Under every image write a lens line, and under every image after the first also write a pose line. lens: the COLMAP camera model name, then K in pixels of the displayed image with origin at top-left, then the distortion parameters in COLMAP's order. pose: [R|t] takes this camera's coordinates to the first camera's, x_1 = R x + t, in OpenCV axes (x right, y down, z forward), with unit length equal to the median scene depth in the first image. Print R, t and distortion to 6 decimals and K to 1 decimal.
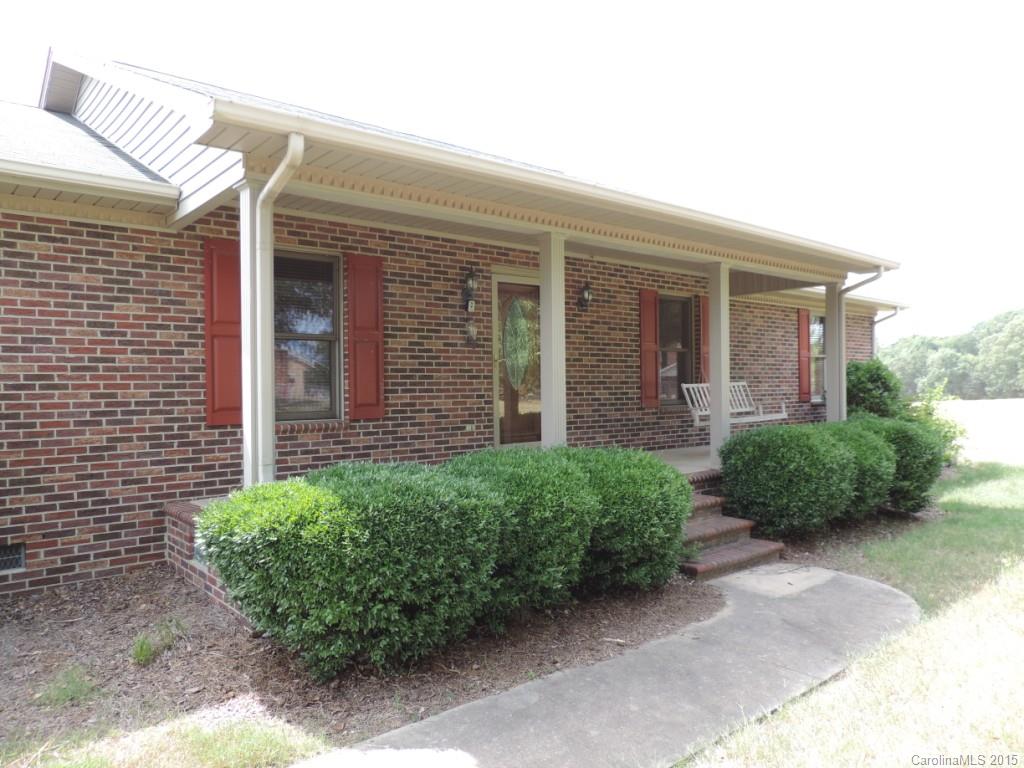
lens RADIAL K [[718.1, 0, 512.9], [0, 718.1, 387.4], [0, 0, 1]] dist [0.006902, 0.003754]
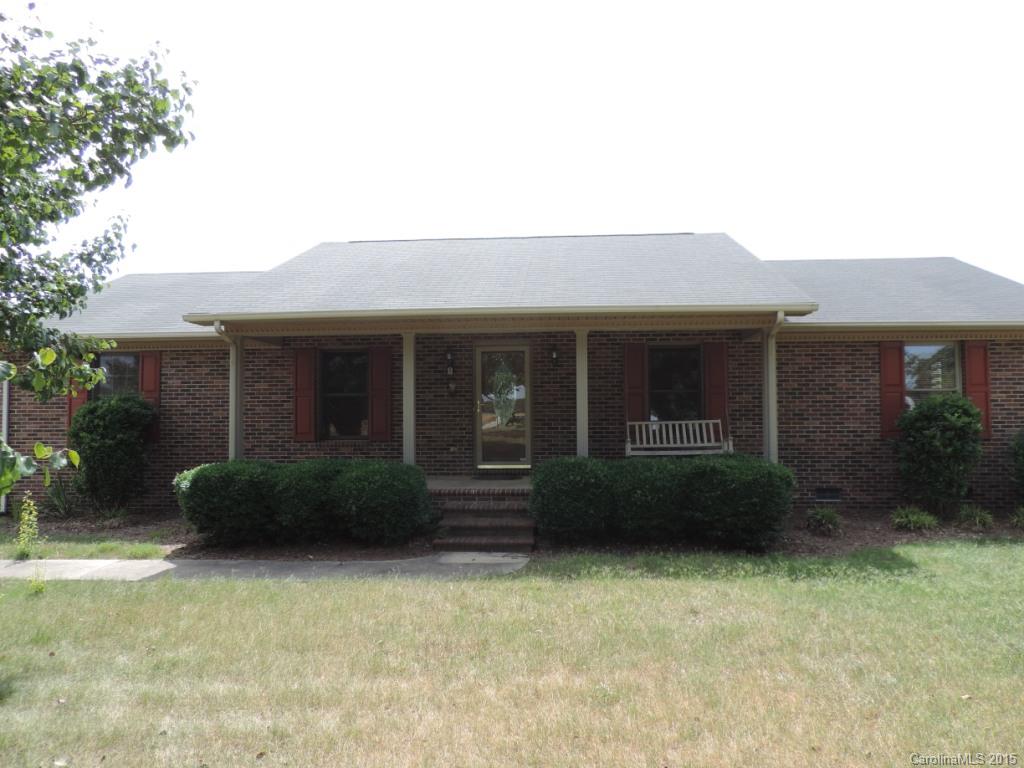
lens RADIAL K [[718.1, 0, 512.9], [0, 718.1, 387.4], [0, 0, 1]] dist [0.006902, 0.003754]
pose [[0.721312, -0.004479, -0.692596, 1.232340], [-0.000913, 0.999972, -0.007417, -0.072655], [0.692609, 0.005983, 0.721288, -0.031385]]
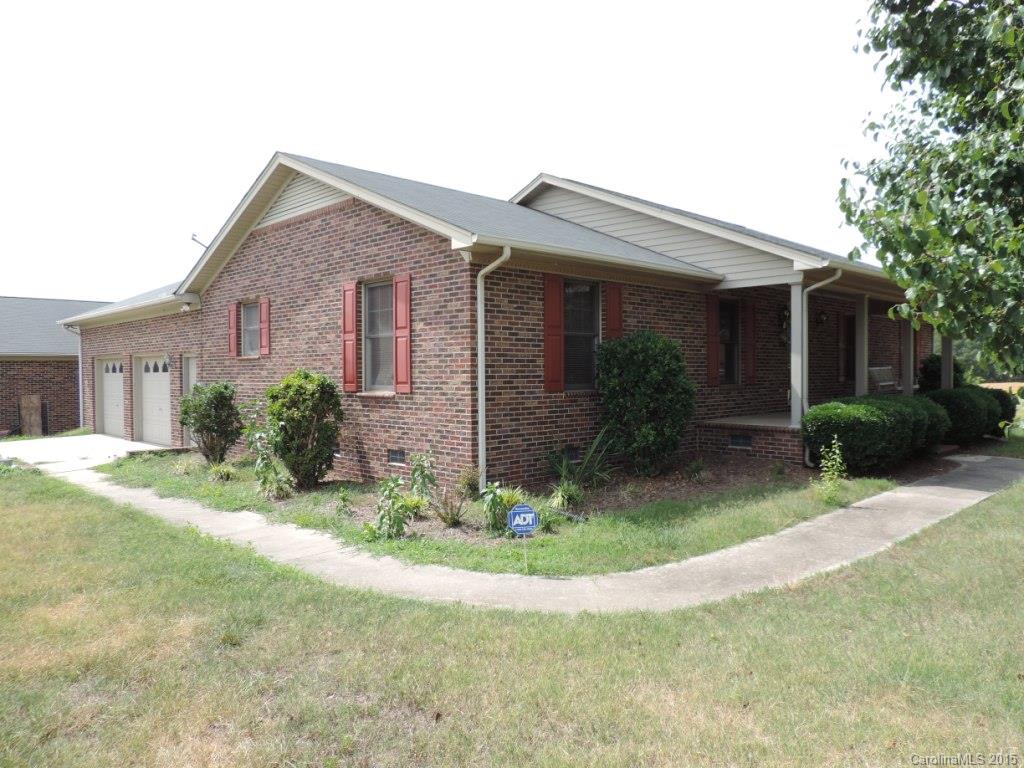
lens RADIAL K [[718.1, 0, 512.9], [0, 718.1, 387.4], [0, 0, 1]] dist [0.006902, 0.003754]
pose [[0.996644, 0.001493, 0.081845, -0.994556], [-0.002852, 0.999860, 0.016493, 0.021759], [-0.081809, -0.016671, 0.996509, -0.871072]]
